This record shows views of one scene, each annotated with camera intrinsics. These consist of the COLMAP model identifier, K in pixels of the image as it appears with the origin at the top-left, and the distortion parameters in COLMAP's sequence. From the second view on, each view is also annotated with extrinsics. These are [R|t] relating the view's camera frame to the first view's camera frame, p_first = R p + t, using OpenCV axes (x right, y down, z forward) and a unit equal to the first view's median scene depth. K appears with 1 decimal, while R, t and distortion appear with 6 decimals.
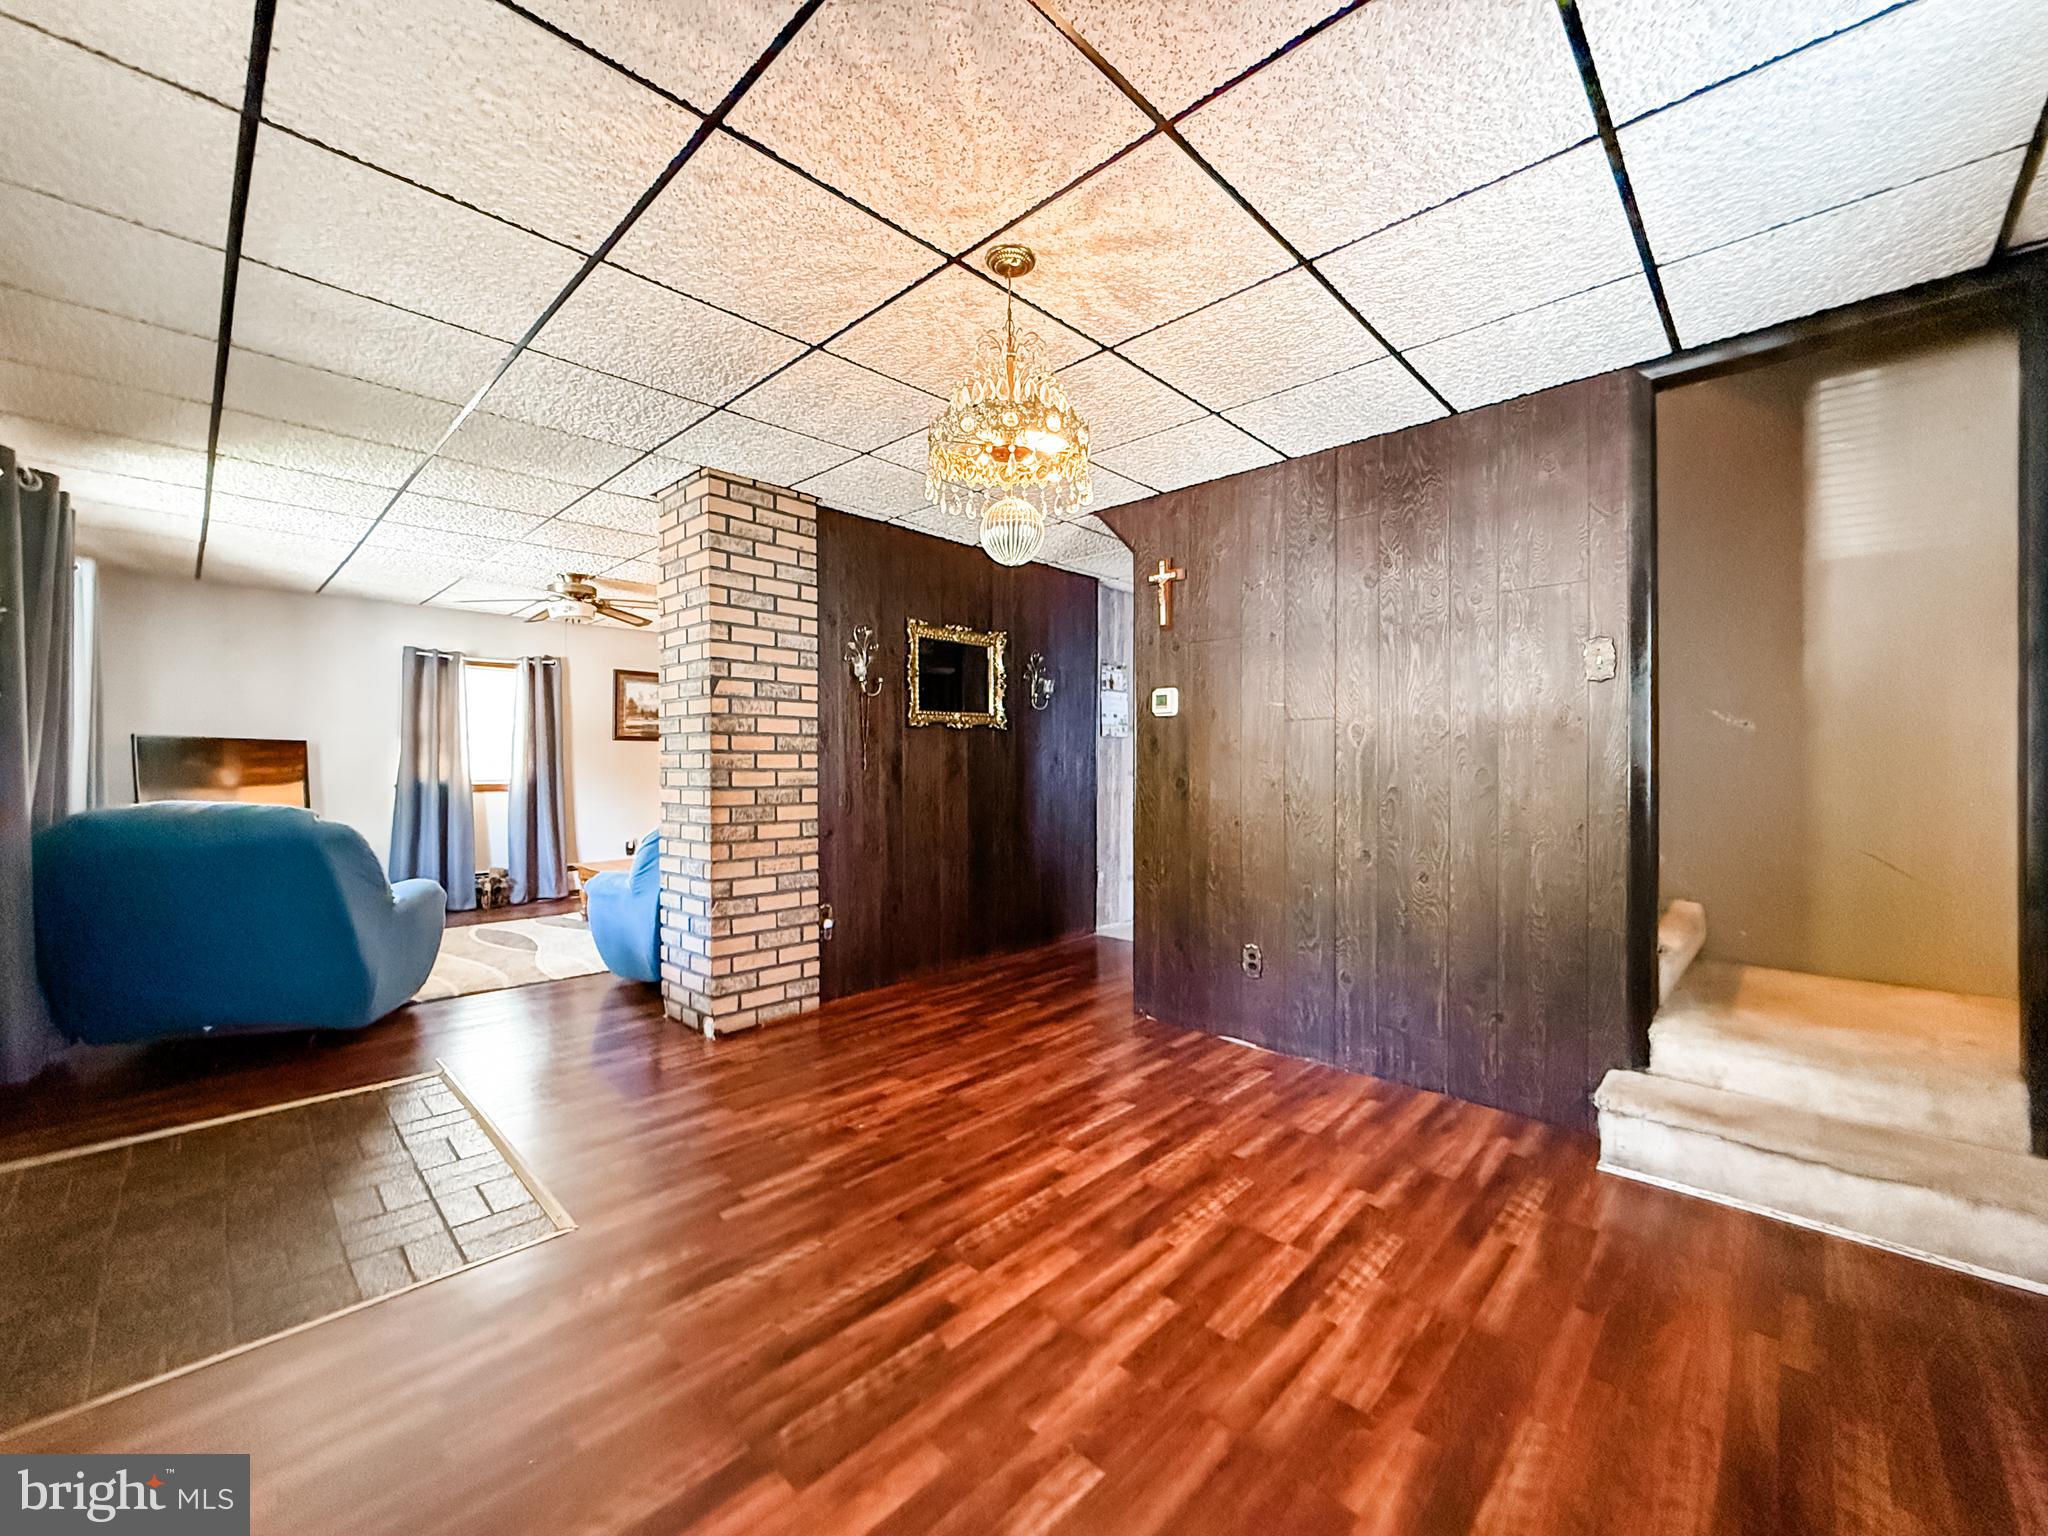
lens RADIAL K [[822.4, 0, 1019.1], [0, 822.4, 762.2], [0, 0, 1]] dist [-0.000686, 0.000195]
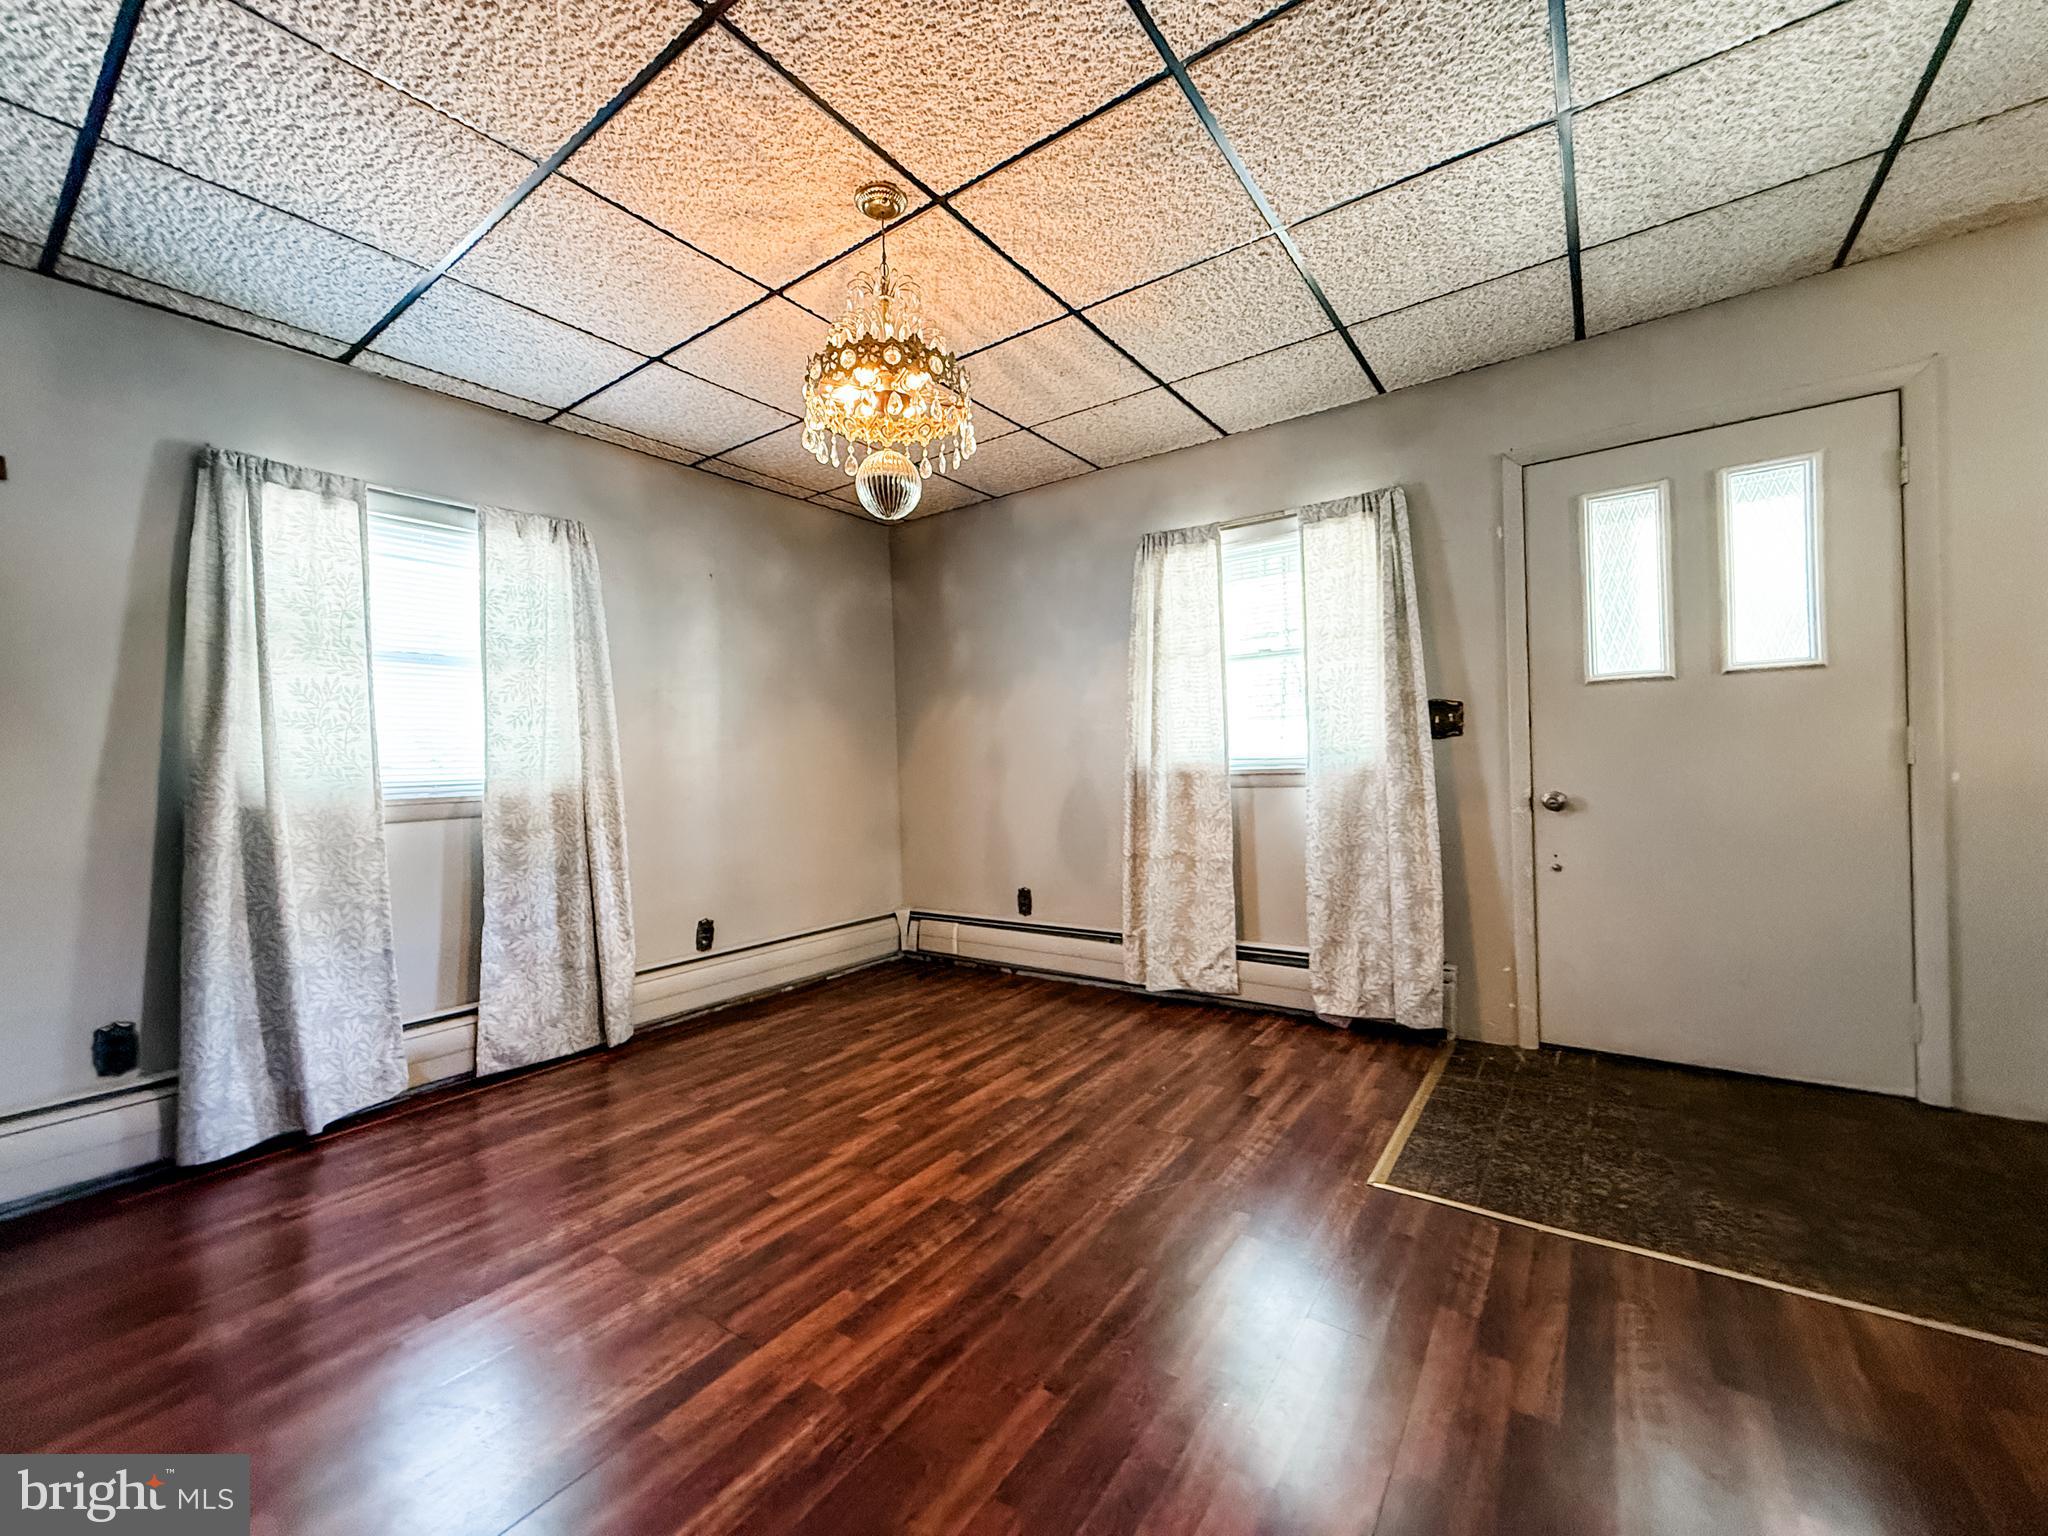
lens RADIAL K [[822.4, 0, 1017.1], [0, 822.4, 766.4], [0, 0, 1]] dist [-0.000686, 0.000195]
pose [[-0.989229, 0.034943, -0.142141, -0.009289], [0.033571, 0.999364, 0.012042, 0.054393], [0.142471, 0.007141, -0.989773, 2.092497]]
